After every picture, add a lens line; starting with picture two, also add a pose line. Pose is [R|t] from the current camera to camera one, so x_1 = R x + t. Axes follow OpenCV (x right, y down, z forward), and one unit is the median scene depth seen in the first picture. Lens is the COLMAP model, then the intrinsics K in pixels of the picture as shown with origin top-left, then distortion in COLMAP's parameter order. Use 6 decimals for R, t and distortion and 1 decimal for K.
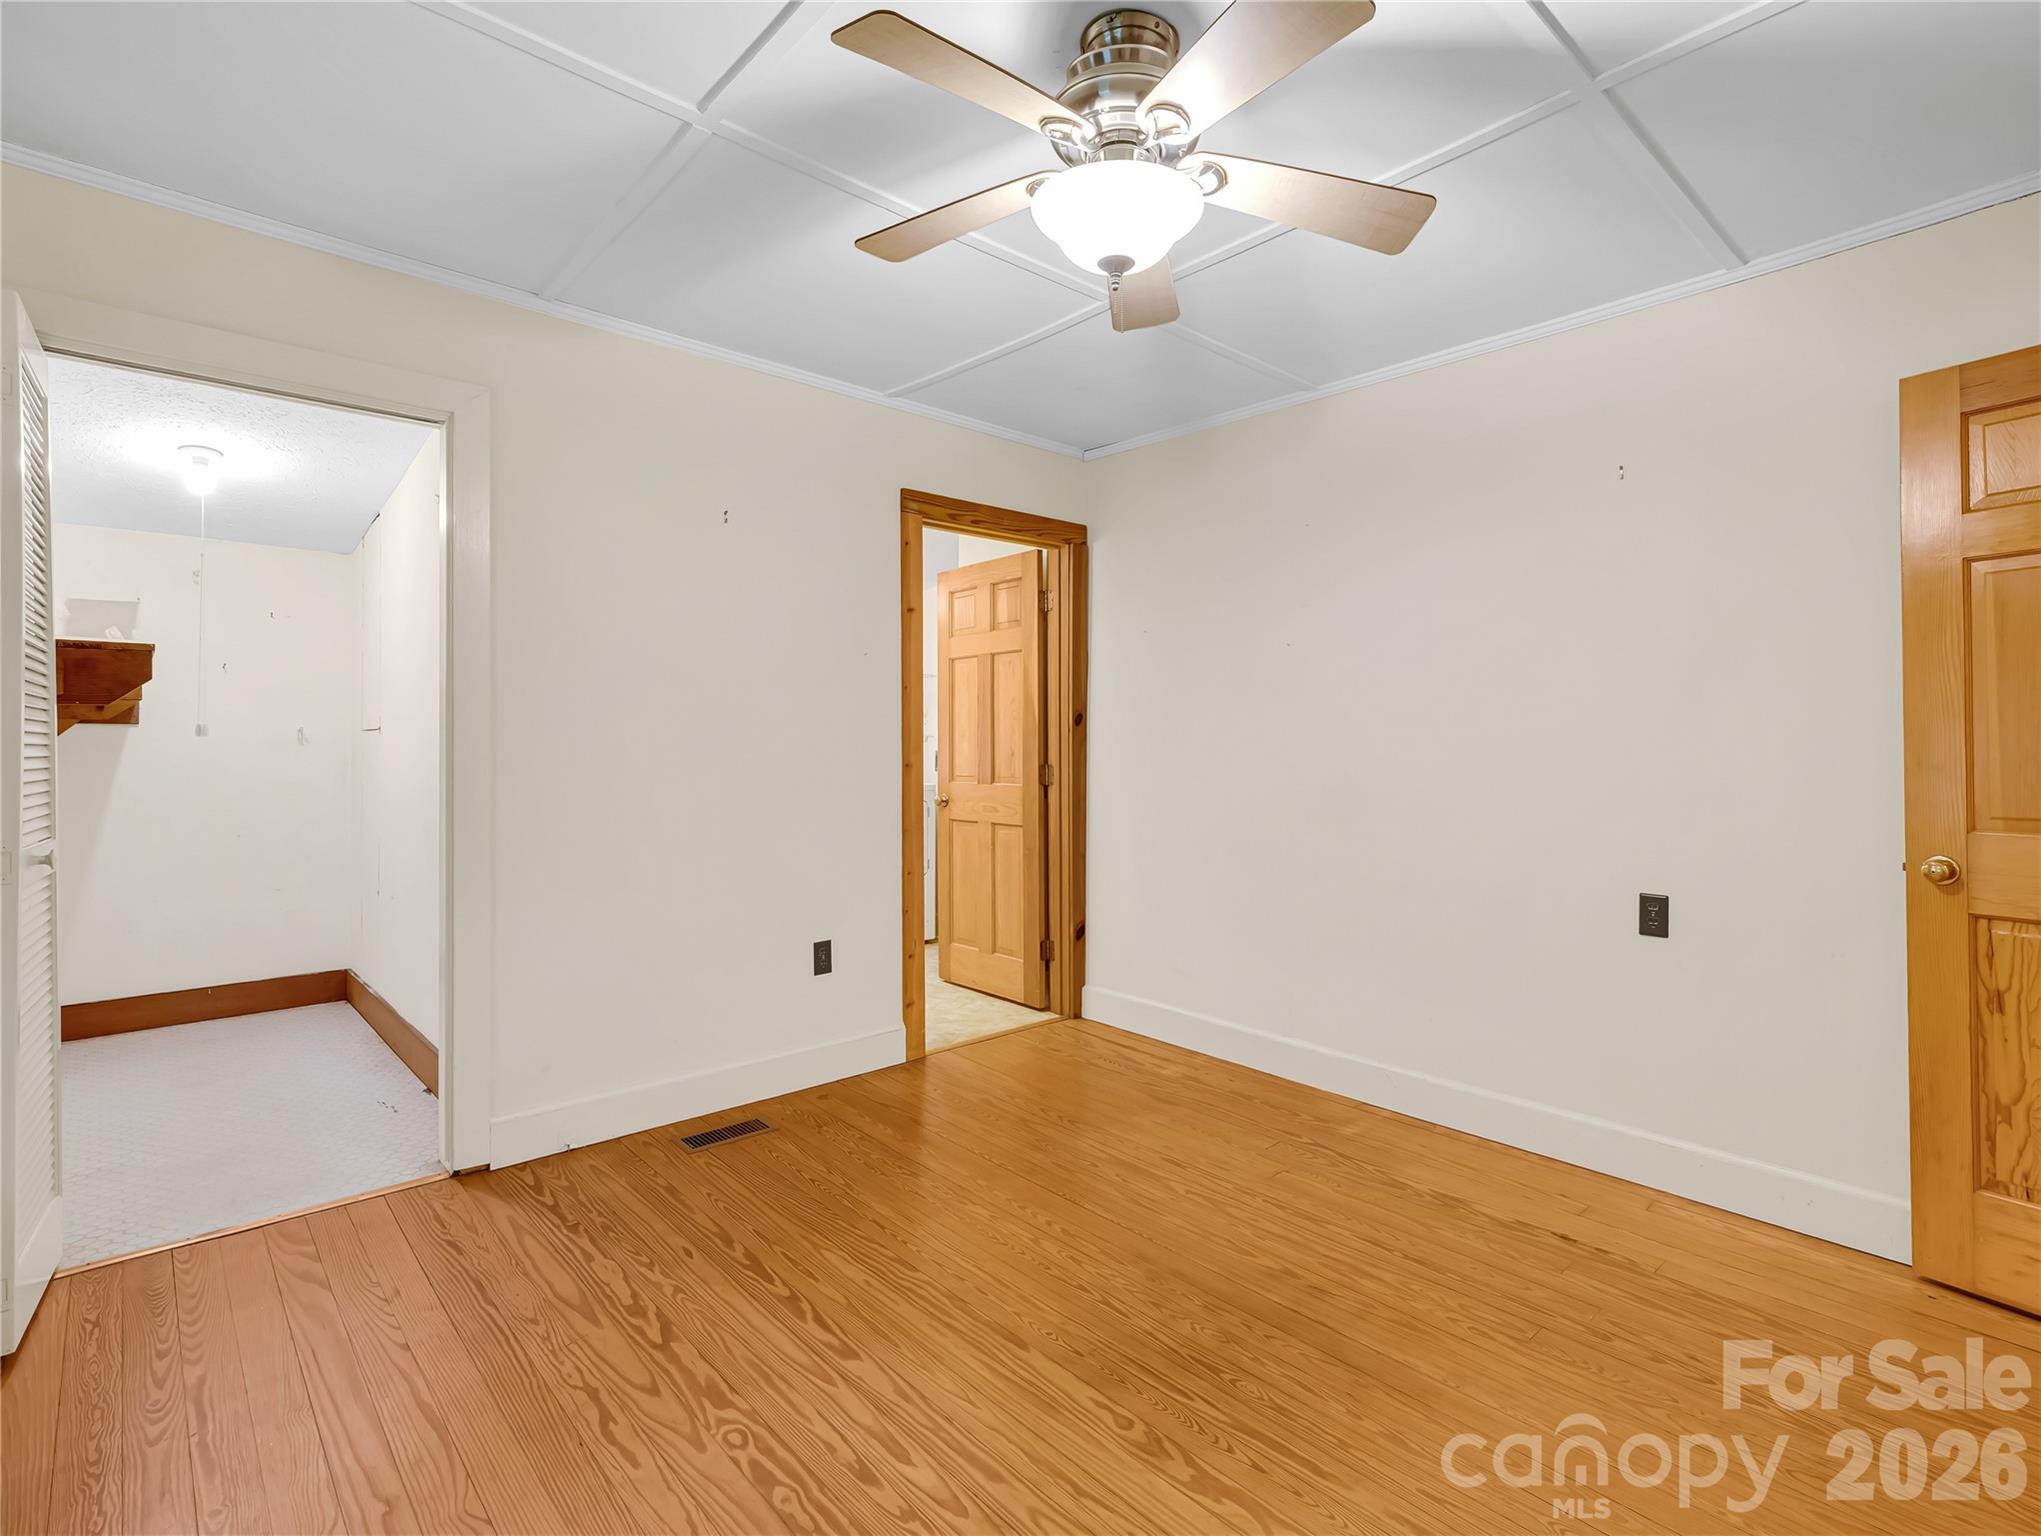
lens RADIAL K [[987.8, 0, 1026.2], [0, 987.8, 748.4], [0, 0, 1]] dist [-0.012927, -0.001801]
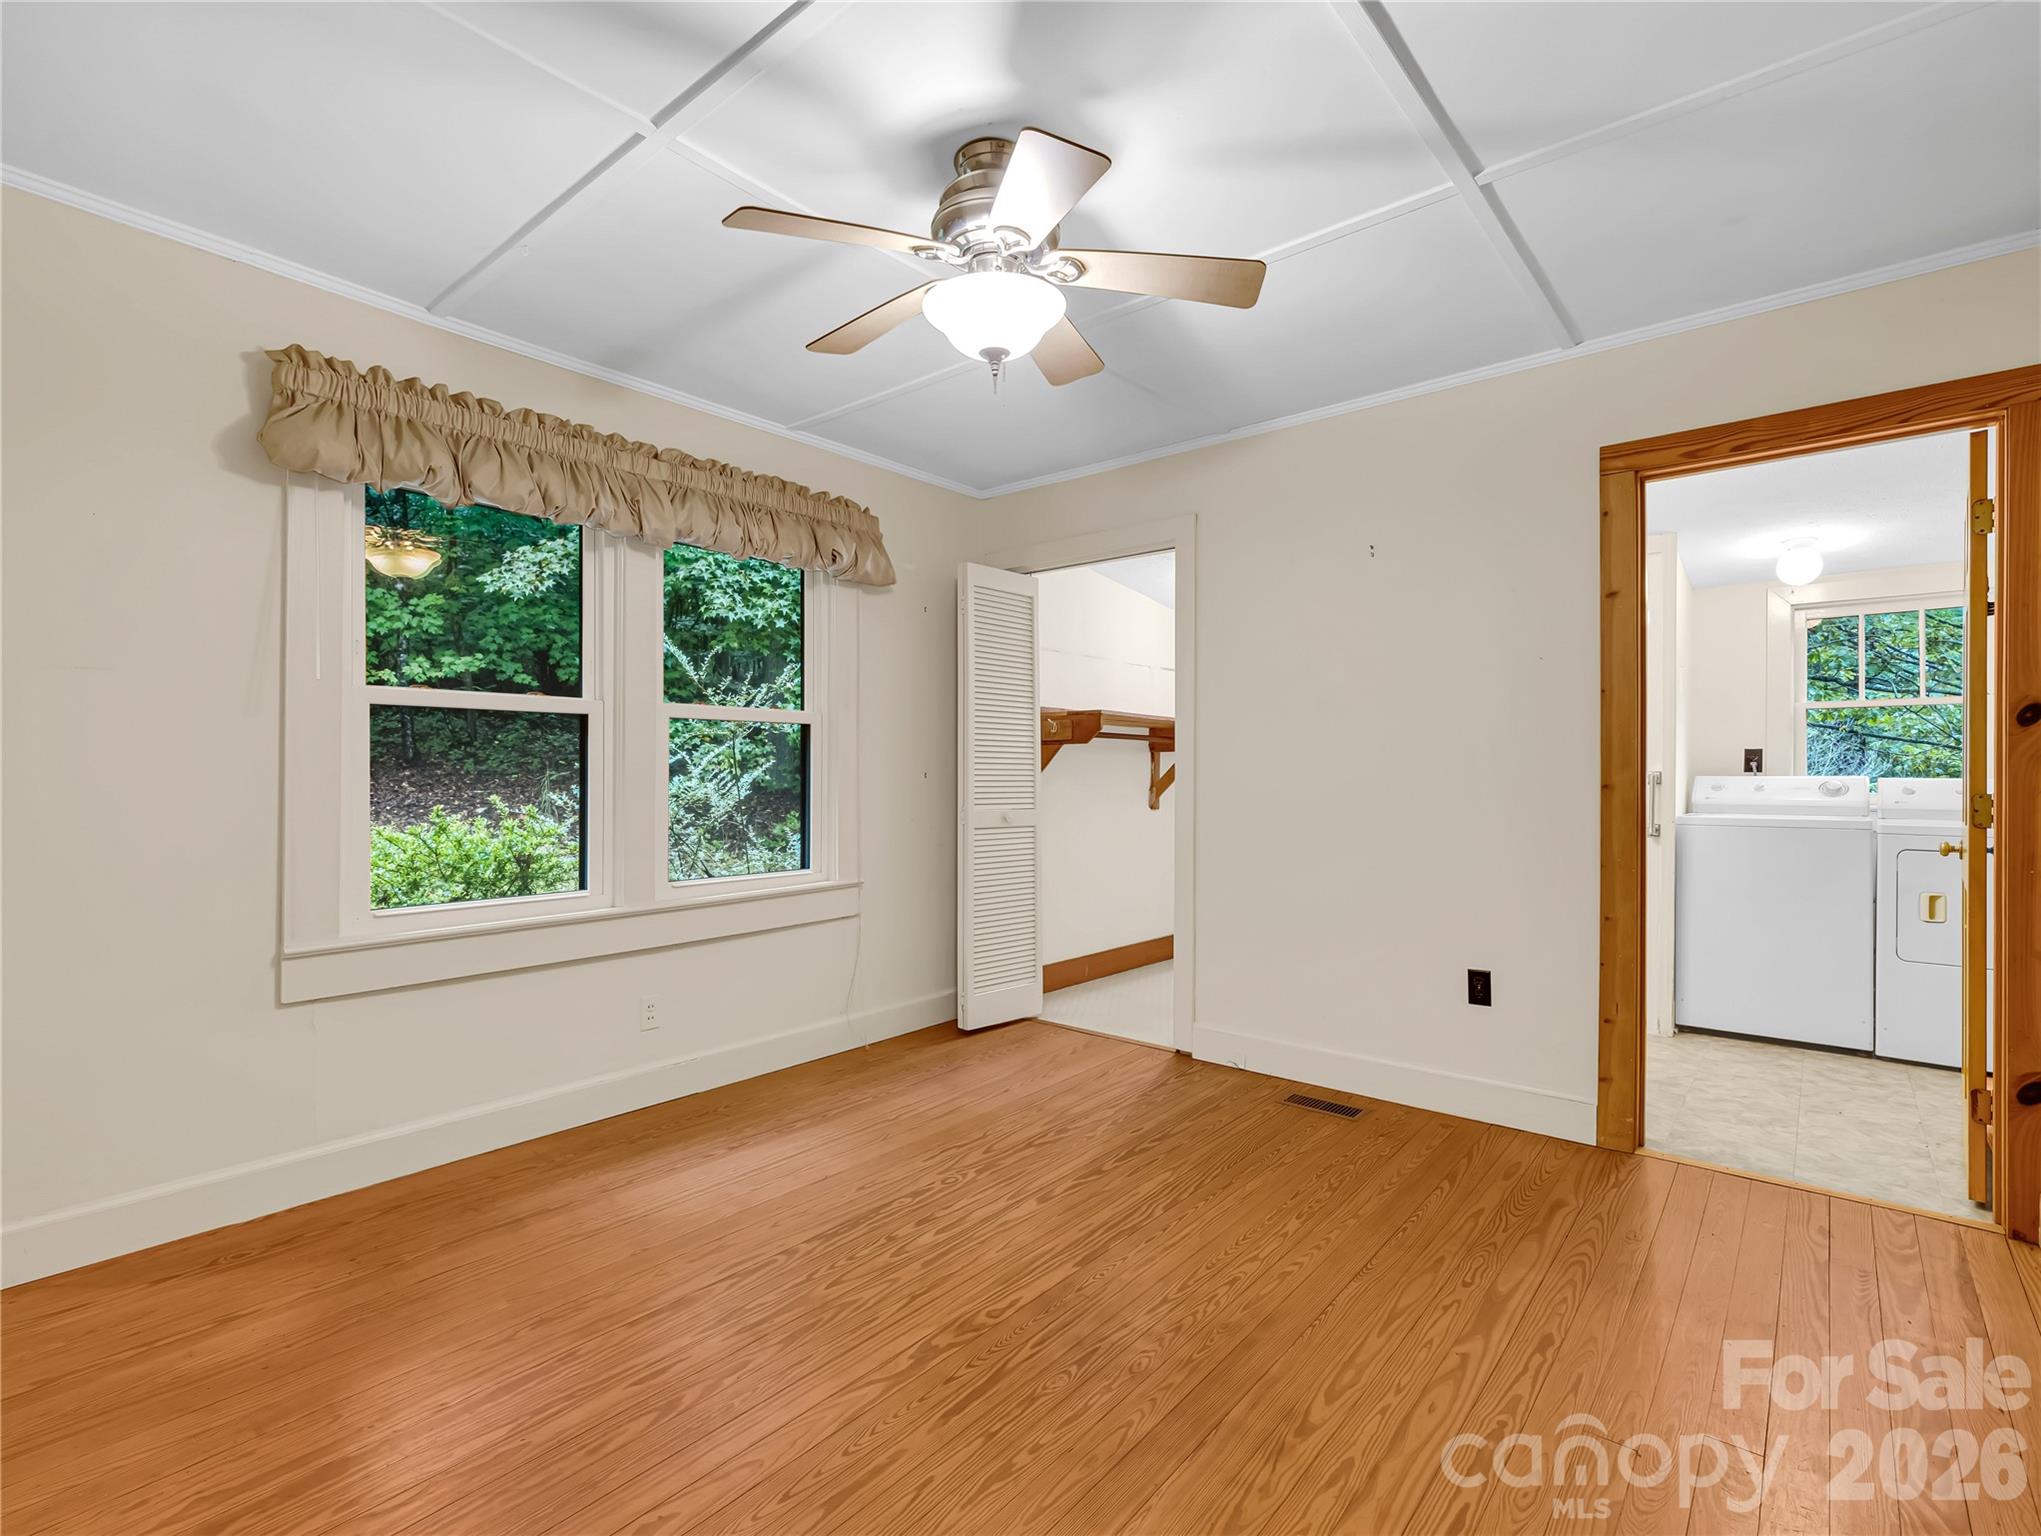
lens RADIAL K [[987.8, 0, 1024.2], [0, 987.8, 770.5], [0, 0, 1]] dist [-0.012927, -0.001801]
pose [[0.132583, 0.002393, -0.991169, 0.989522], [-0.009270, 0.999956, 0.001174, 0.014583], [0.991129, 0.009032, 0.132600, 0.662833]]
